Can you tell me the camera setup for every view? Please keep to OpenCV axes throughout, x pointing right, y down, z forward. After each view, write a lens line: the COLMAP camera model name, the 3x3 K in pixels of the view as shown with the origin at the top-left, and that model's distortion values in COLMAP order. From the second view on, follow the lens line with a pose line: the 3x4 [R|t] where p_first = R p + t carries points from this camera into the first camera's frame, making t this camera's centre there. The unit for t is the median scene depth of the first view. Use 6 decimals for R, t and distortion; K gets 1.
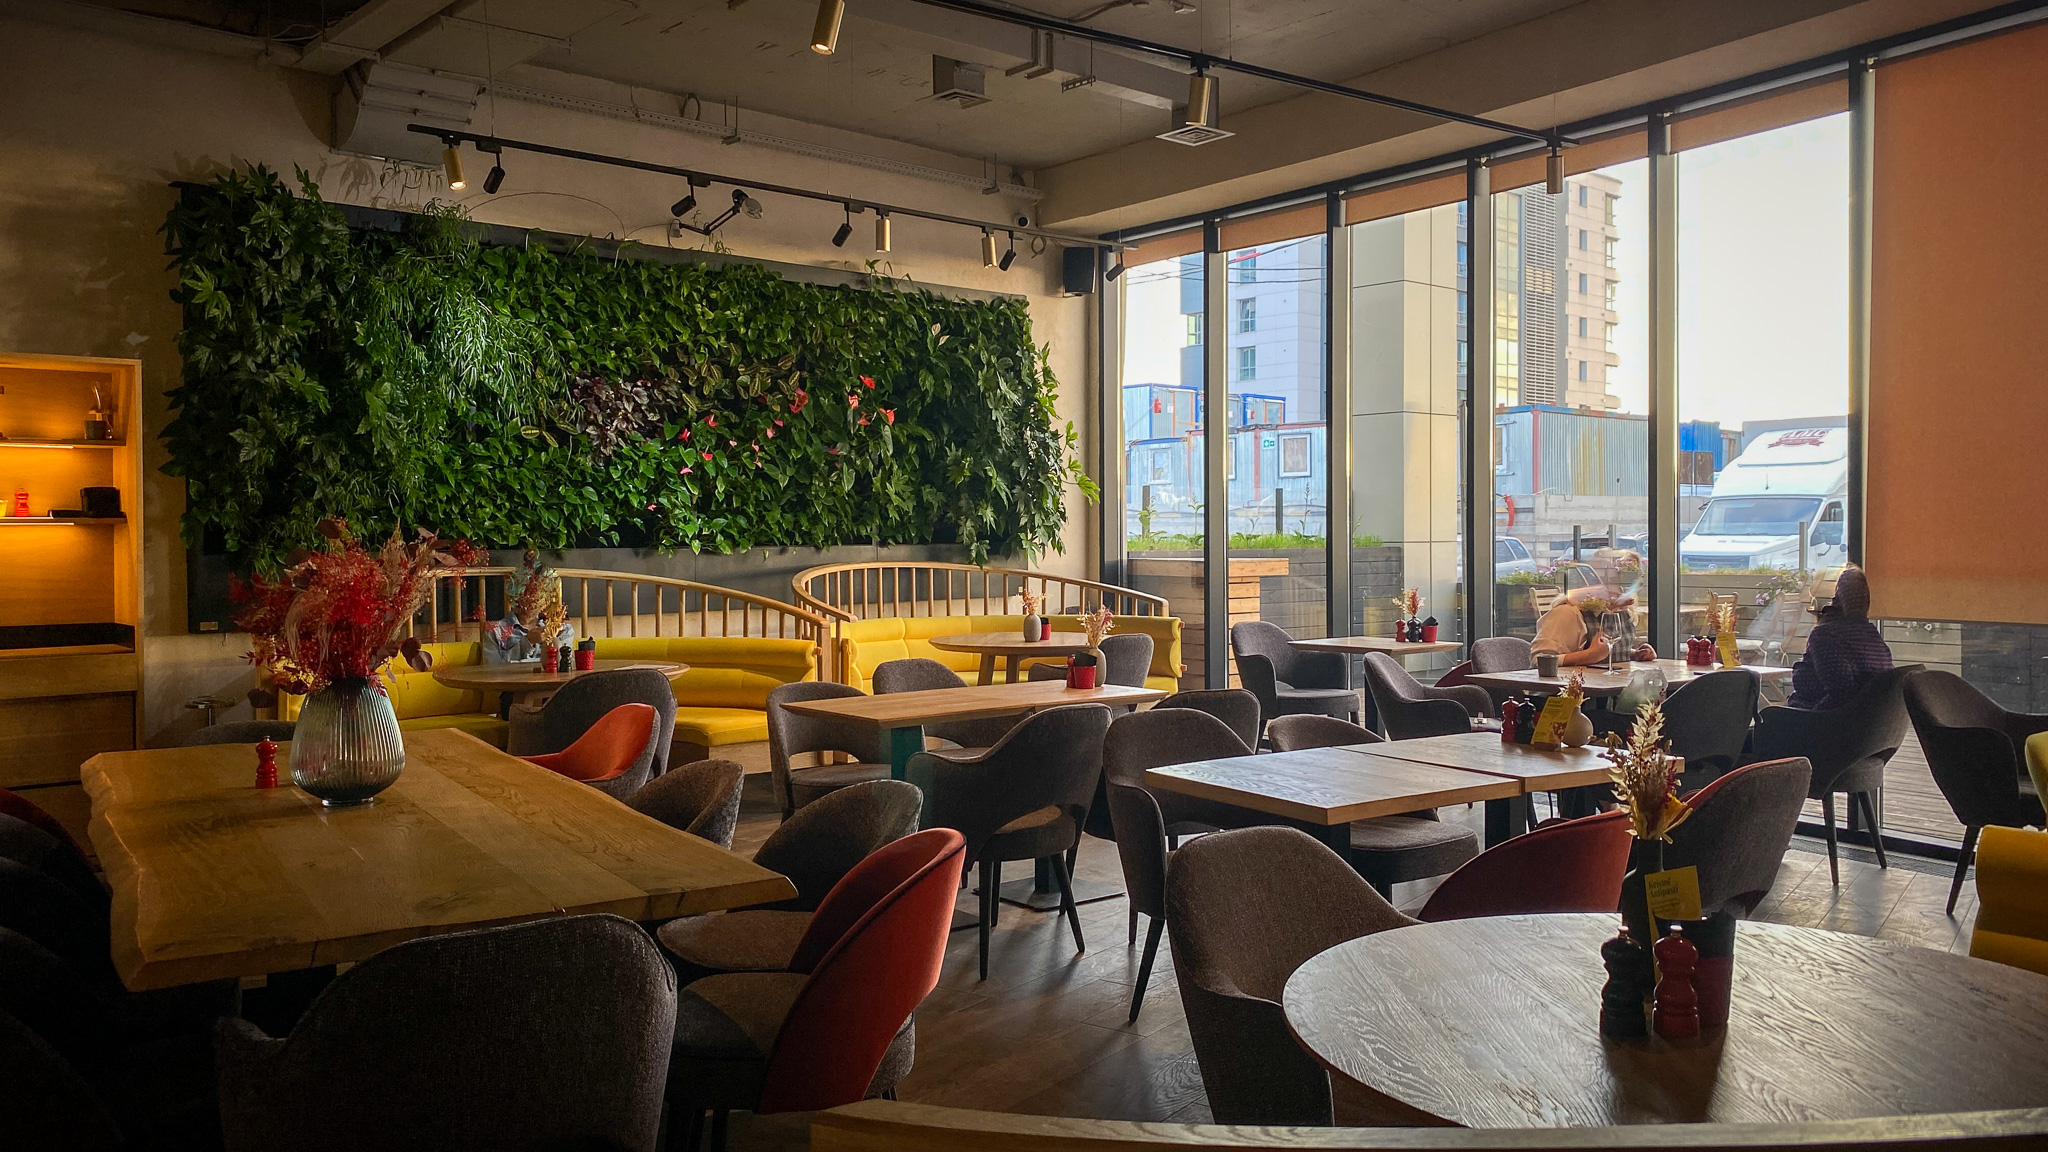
lens RADIAL K [[1521.9, 0, 1024.5], [0, 1521.9, 561.6], [0, 0, 1]] dist [0.105571, -0.191264]
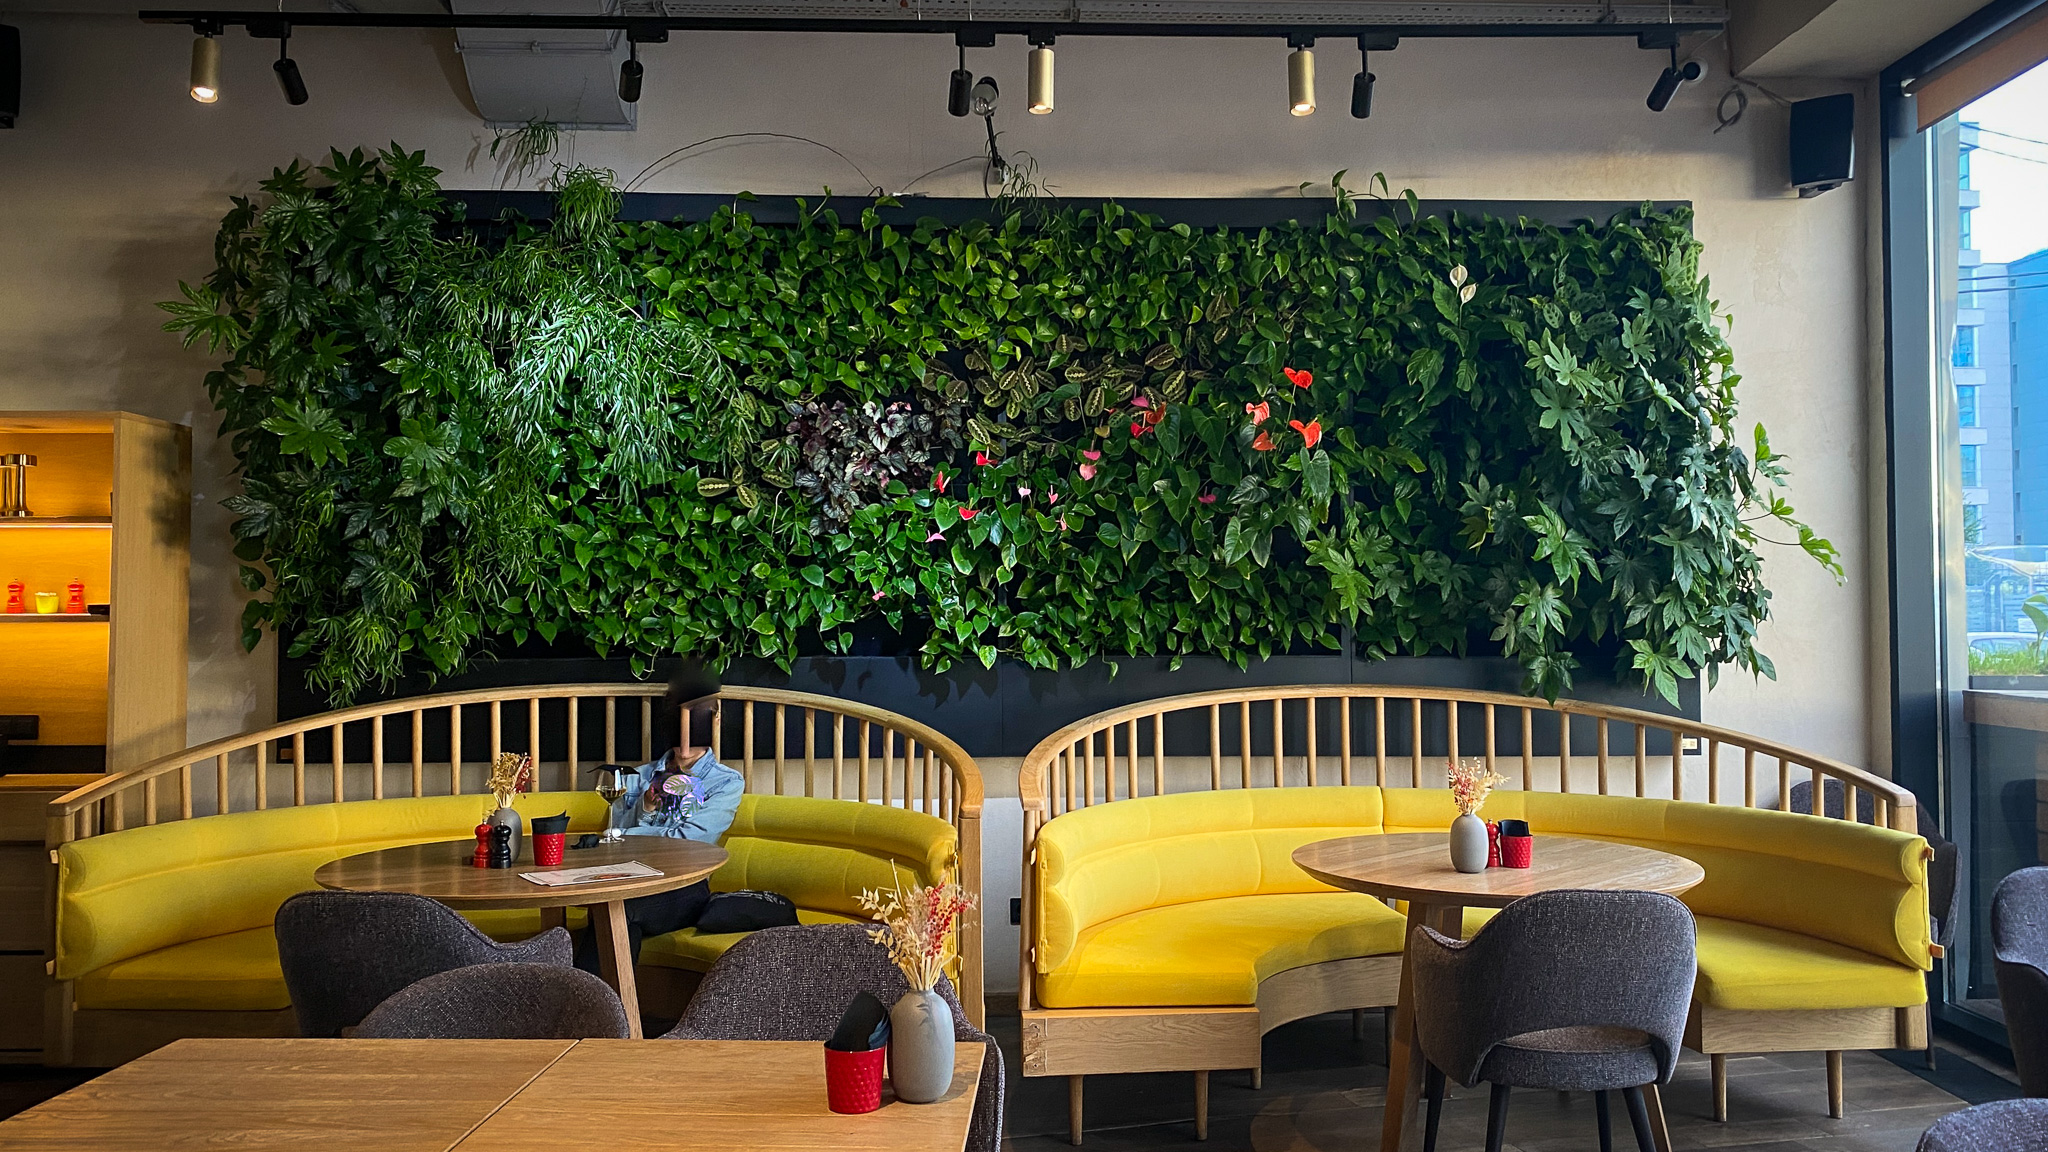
lens RADIAL K [[1570.0, 0, 1024.7], [0, 1570.0, 564.7], [0, 0, 1]] dist [0.118348, -0.242702]
pose [[0.772475, -0.015596, -0.634854, 0.234933], [-0.015654, 0.998927, -0.043587, -0.022034], [0.634852, 0.043608, 0.771402, 0.559059]]
